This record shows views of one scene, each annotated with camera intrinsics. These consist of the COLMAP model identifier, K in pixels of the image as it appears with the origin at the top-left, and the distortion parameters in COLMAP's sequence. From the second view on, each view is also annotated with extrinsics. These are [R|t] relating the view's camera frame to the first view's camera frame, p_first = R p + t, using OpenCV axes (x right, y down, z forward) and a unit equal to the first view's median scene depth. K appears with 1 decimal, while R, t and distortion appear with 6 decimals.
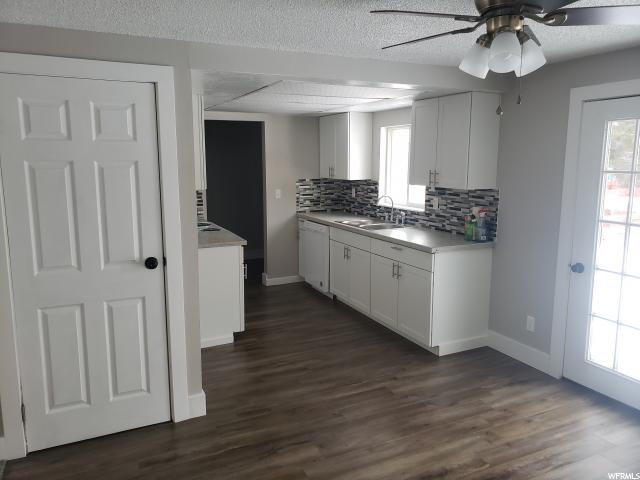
lens RADIAL K [[495.3, 0, 326.6], [0, 495.3, 236.4], [0, 0, 1]] dist [0.031588, -0.009850]
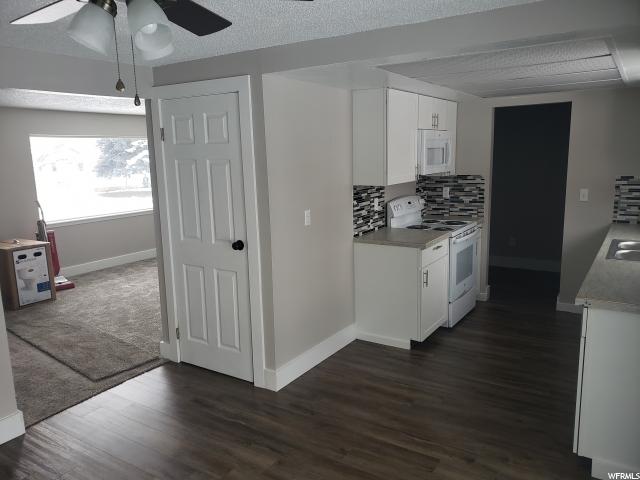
lens RADIAL K [[504.1, 0, 320.0], [0, 504.1, 240.0], [0, 0, 1]] dist [0.035162, -0.000971]
pose [[0.519130, 0.137320, -0.843592, 0.650789], [-0.113357, 0.989351, 0.091289, -0.076864], [0.847145, 0.048236, 0.529168, 0.447997]]
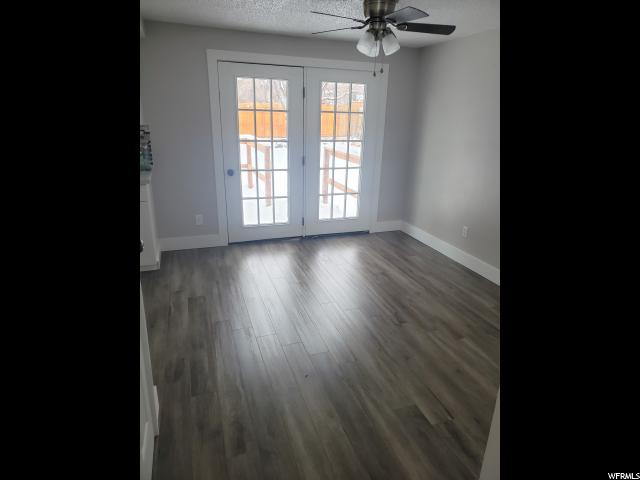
lens RADIAL K [[373.4, 0, 320.0], [0, 373.4, 240.0], [0, 0, 1]] dist [0.005912, -0.000103]
pose [[0.105113, -0.322332, 0.940773, -0.676222], [0.129642, 0.942382, 0.308398, -0.066804], [-0.985974, 0.089547, 0.140844, 0.575898]]
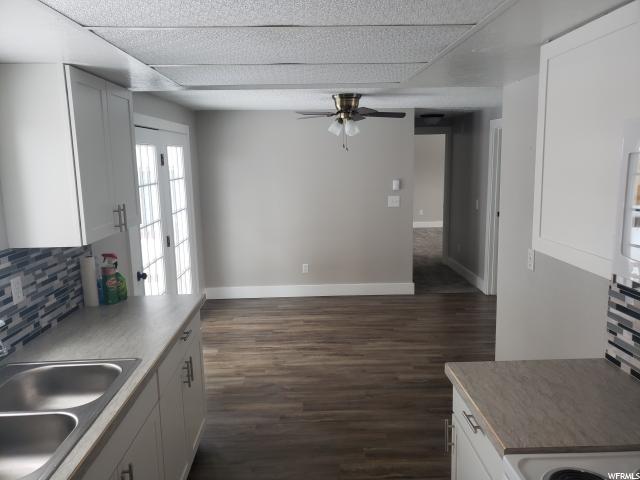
lens RADIAL K [[495.3, 0, 326.6], [0, 495.3, 236.4], [0, 0, 1]] dist [0.031588, -0.009850]
pose [[-0.915758, -0.045829, 0.399109, -0.305731], [0.083371, 0.950163, 0.300400, -0.318330], [-0.392985, 0.308368, -0.866298, 1.790868]]
